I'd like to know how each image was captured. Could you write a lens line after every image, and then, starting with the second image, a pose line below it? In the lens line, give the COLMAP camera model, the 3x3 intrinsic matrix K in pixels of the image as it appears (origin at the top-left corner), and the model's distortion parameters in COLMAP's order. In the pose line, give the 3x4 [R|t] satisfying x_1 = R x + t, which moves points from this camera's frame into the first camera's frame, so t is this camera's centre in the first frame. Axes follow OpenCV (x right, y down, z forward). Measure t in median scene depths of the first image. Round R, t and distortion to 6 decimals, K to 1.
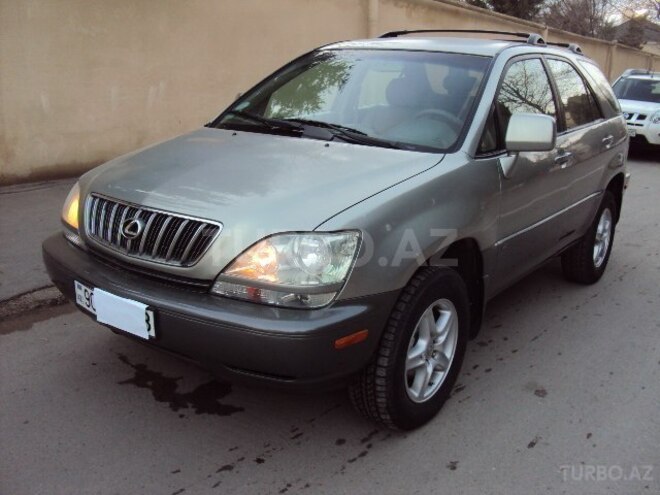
lens RADIAL K [[666.4, 0, 328.4], [0, 666.4, 236.1], [0, 0, 1]] dist [-0.201488, 0.186983]
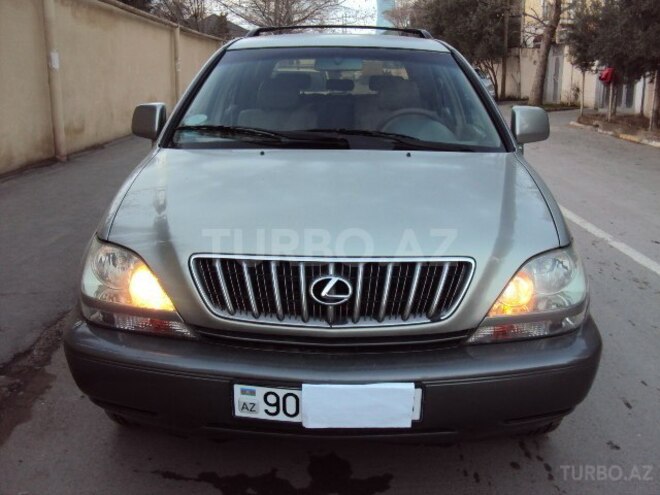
lens RADIAL K [[666.4, 0, 328.4], [0, 666.4, 236.1], [0, 0, 1]] dist [-0.201488, 0.186983]
pose [[0.810857, -0.164130, 0.561758, -0.700698], [0.164093, 0.985127, 0.050971, -0.108157], [-0.561769, 0.050850, 0.825730, 0.386767]]
